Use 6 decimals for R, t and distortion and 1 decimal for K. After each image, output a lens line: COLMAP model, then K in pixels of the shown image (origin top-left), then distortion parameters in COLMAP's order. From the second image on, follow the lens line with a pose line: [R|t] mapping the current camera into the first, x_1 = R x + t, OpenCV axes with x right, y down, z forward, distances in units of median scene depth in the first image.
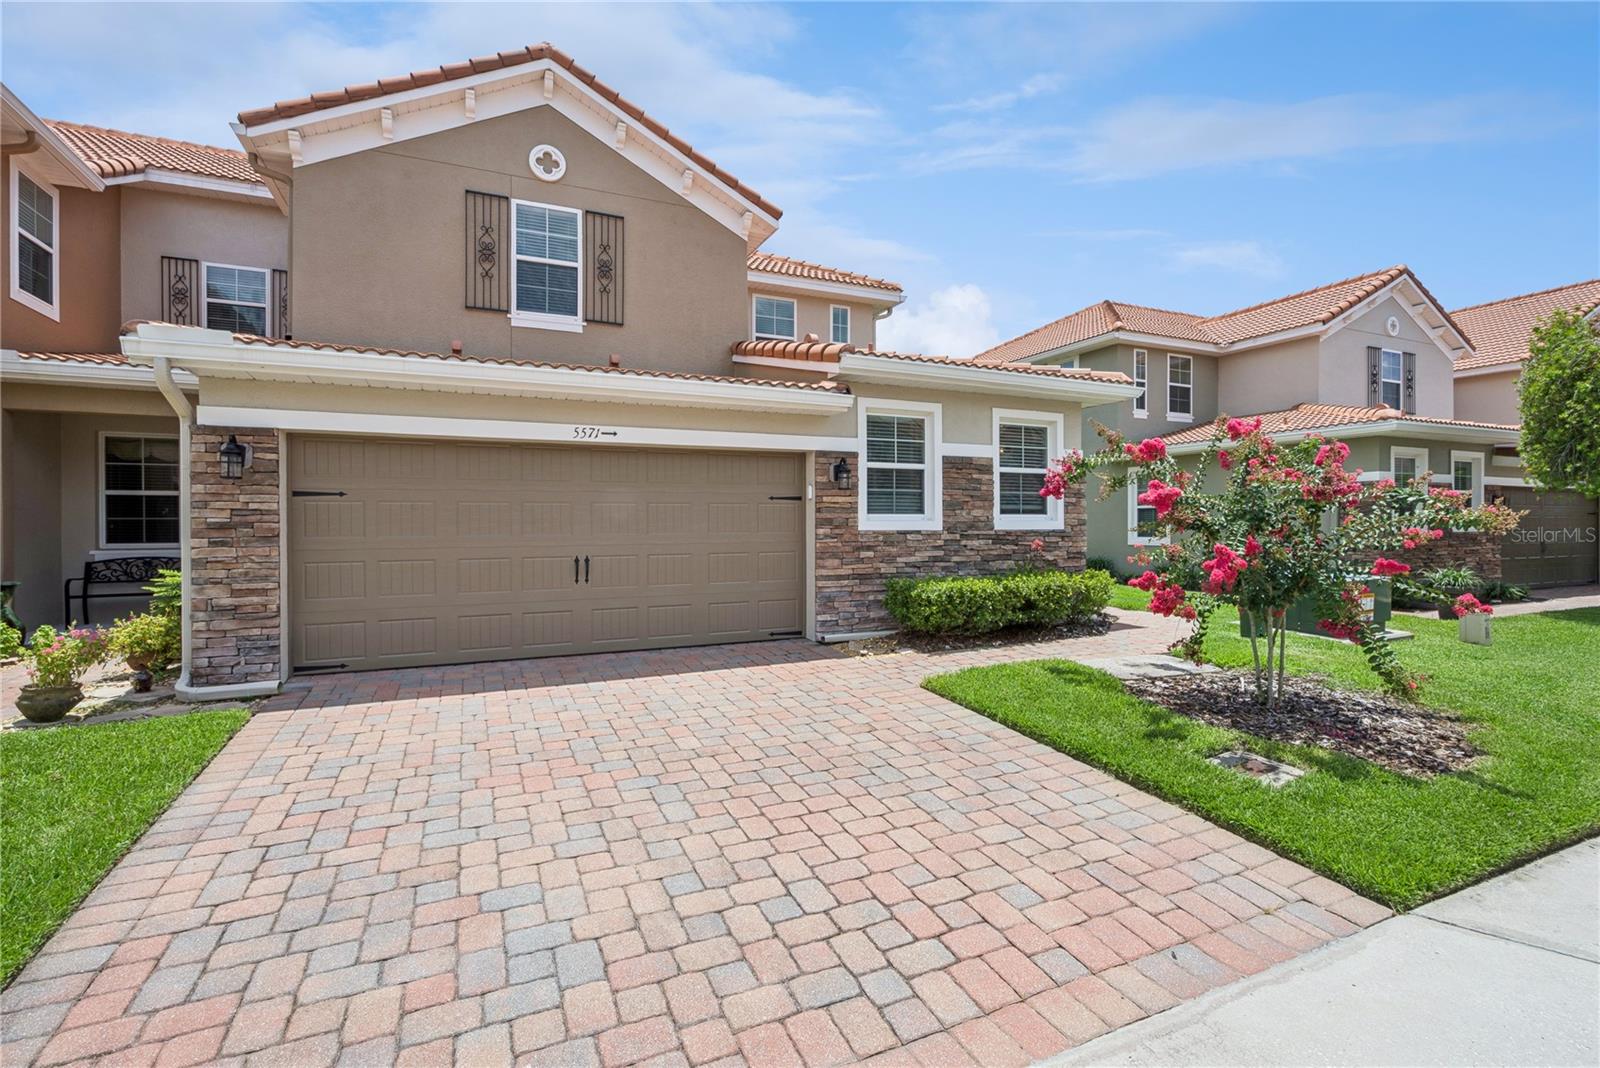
lens RADIAL K [[714.7, 0, 834.2], [0, 714.7, 529.9], [0, 0, 1]] dist [-0.001193, 0.000228]
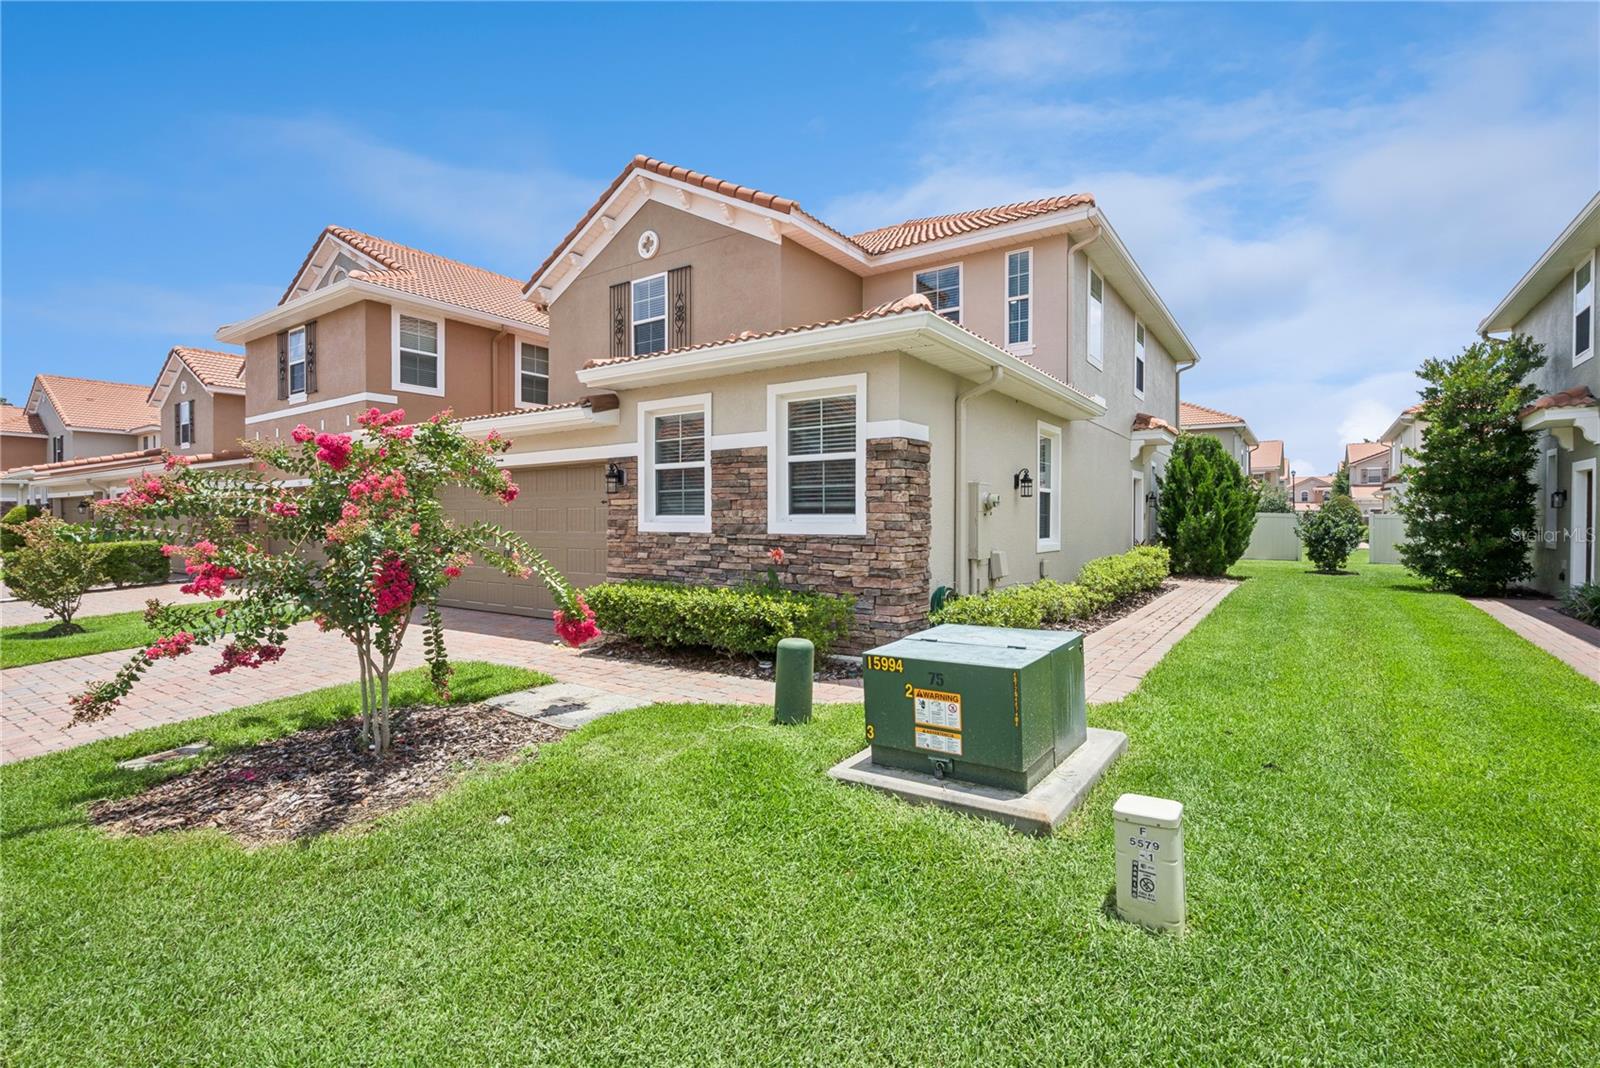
lens RADIAL K [[714.7, 0, 834.2], [0, 714.7, 529.9], [0, 0, 1]] dist [-0.001193, 0.000228]
pose [[0.530292, 0.021844, -0.847534, 0.993380], [-0.000356, 0.999674, 0.025542, -0.026502], [0.847815, -0.013243, 0.530127, 0.646768]]
